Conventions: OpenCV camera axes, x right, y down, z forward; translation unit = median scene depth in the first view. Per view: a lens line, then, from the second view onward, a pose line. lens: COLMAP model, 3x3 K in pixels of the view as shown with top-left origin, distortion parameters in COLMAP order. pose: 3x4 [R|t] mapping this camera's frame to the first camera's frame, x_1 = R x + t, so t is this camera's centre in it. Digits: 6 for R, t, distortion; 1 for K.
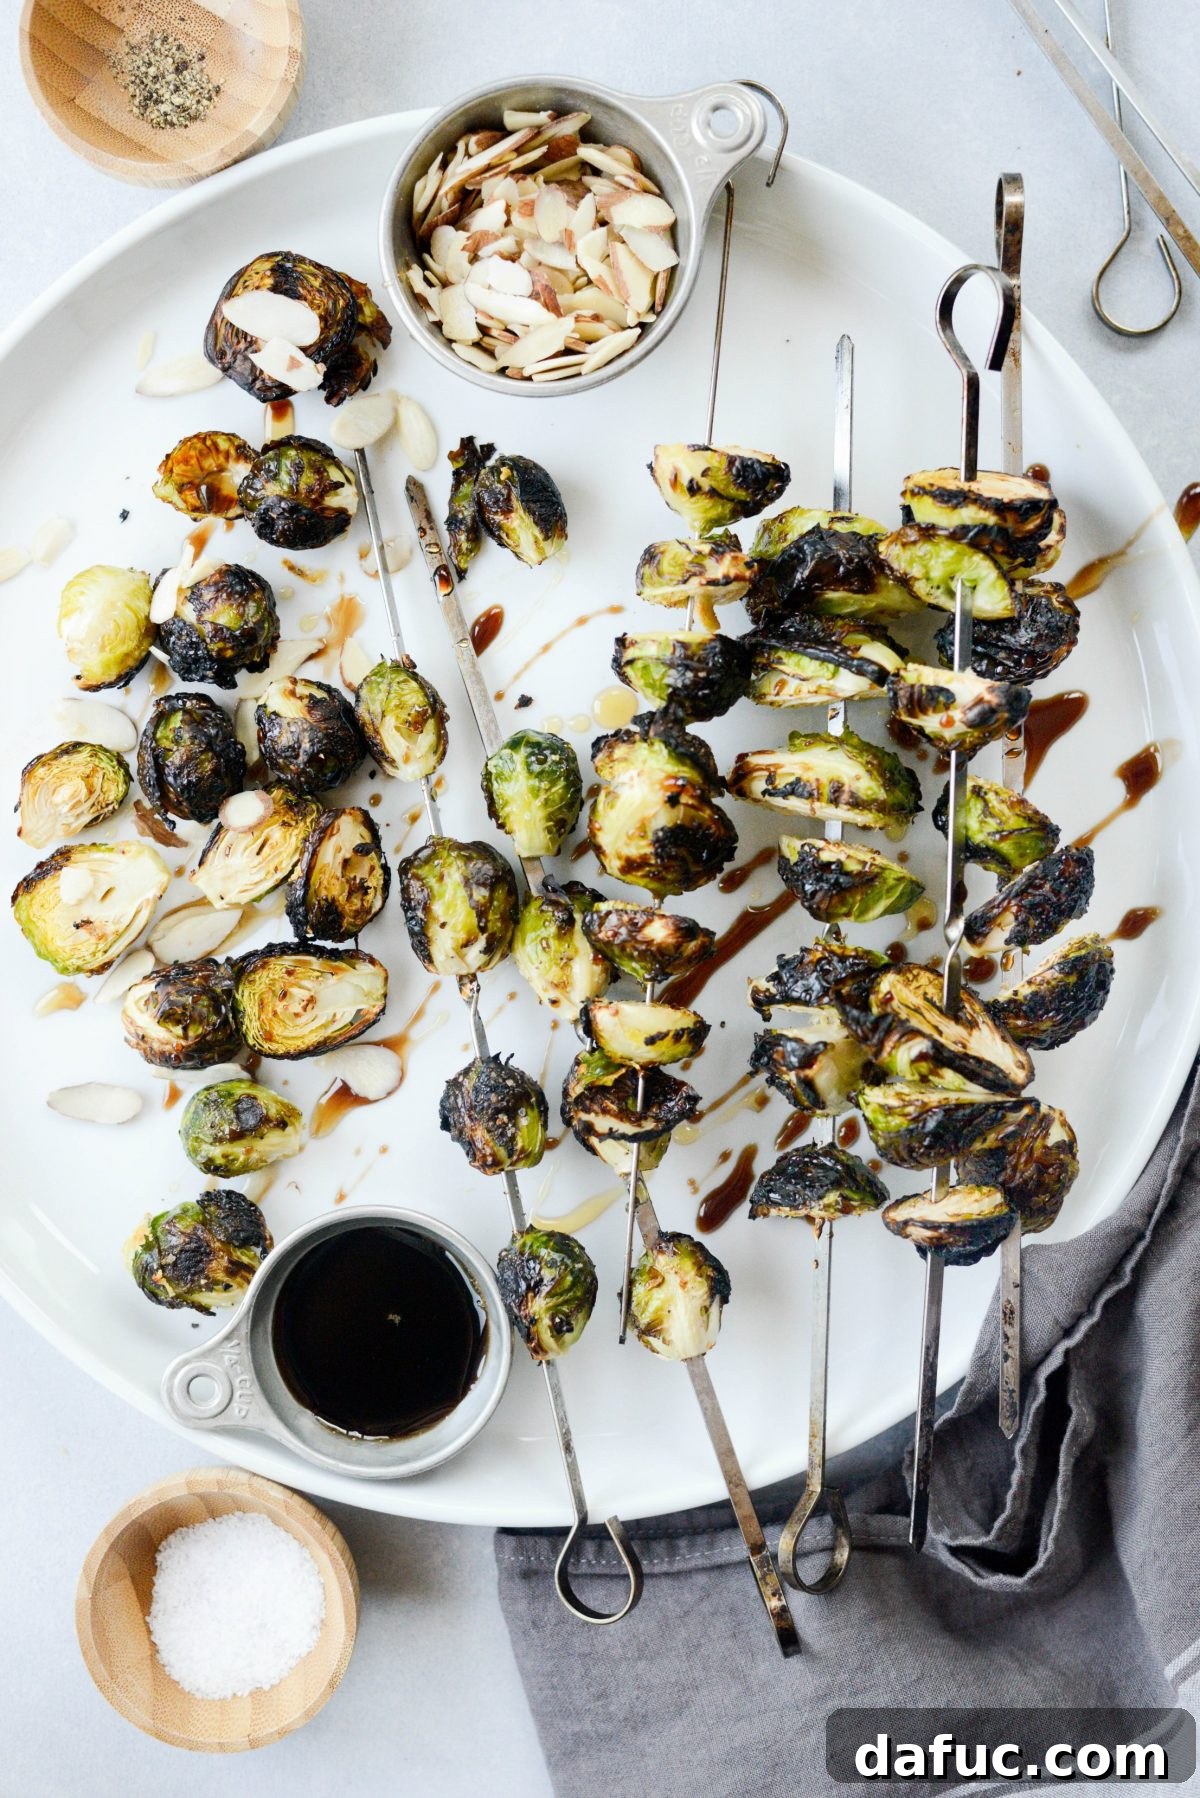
lens RADIAL K [[2669.5, 0, 598.8], [0, 2669.5, 899.0], [0, 0, 1]] dist [-0.110395, -0.020121]
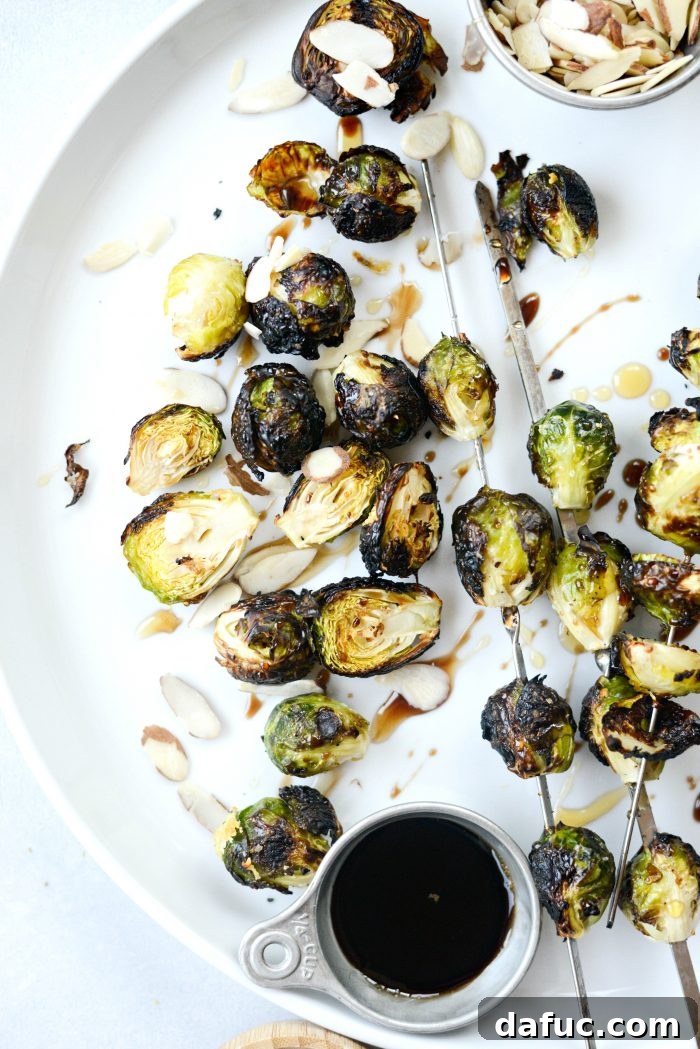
lens RADIAL K [[1557.4, 0, 349.3], [0, 1557.4, 524.5], [0, 0, 1]] dist [-0.110395, -0.020121]
pose [[0.999806, 0.006908, 0.018433, -0.134289], [-0.006752, 0.999941, -0.008495, -0.000997], [-0.018490, 0.008369, 0.999794, 0.317474]]
